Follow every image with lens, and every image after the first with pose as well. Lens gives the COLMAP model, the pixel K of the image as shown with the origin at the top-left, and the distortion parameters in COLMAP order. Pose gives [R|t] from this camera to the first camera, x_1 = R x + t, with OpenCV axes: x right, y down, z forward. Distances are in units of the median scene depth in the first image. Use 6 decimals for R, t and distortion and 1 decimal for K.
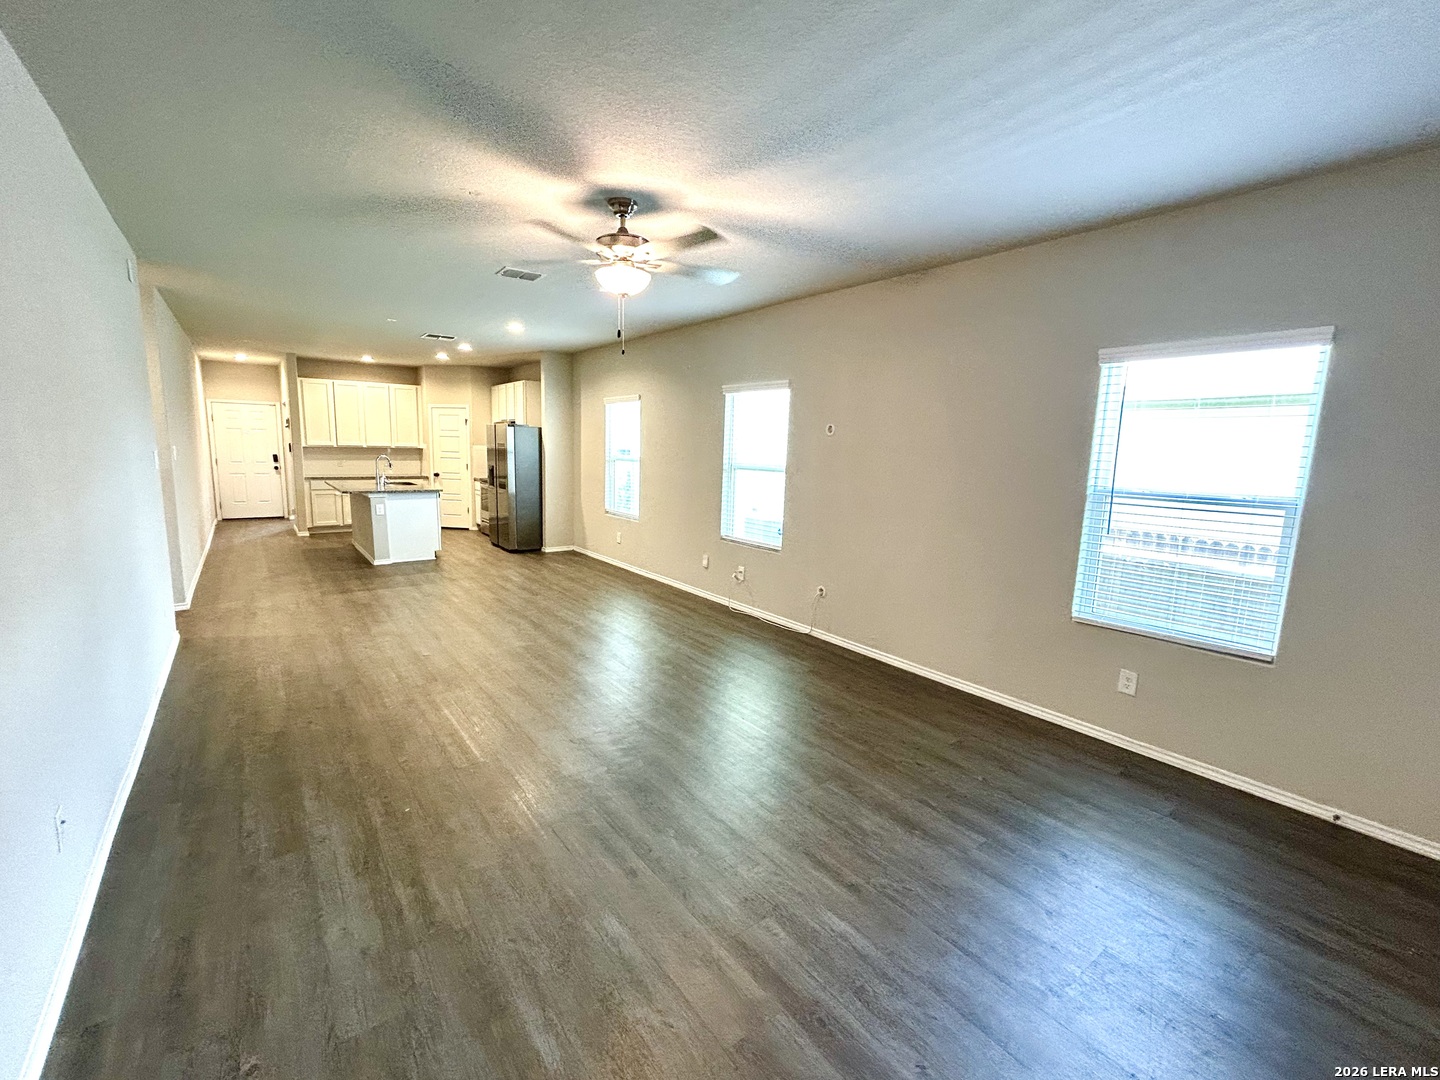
lens RADIAL K [[634.2, 0, 717.0], [0, 634.2, 541.5], [0, 0, 1]] dist [-0.000549, -0.000005]
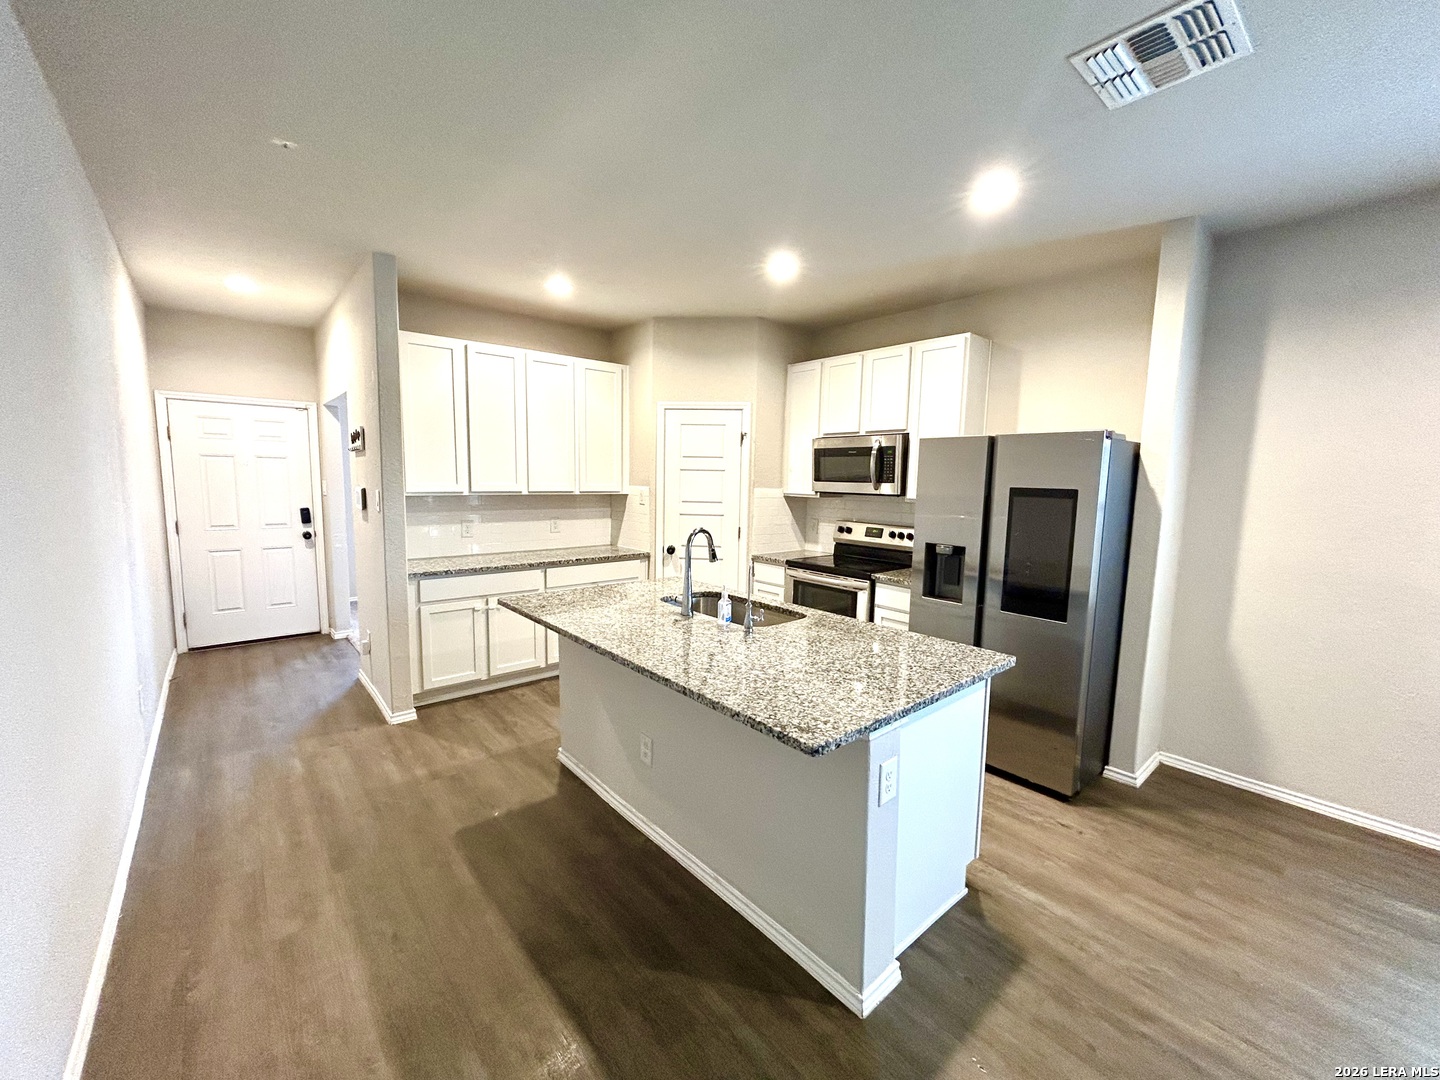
lens RADIAL K [[585.6, 0, 721.4], [0, 585.6, 540.6], [0, 0, 1]] dist [-0.002768, -0.000153]
pose [[0.997263, -0.015436, 0.072311, -0.443820], [0.018327, 0.999052, -0.039486, -0.096098], [-0.071633, 0.040703, 0.996600, 0.571948]]
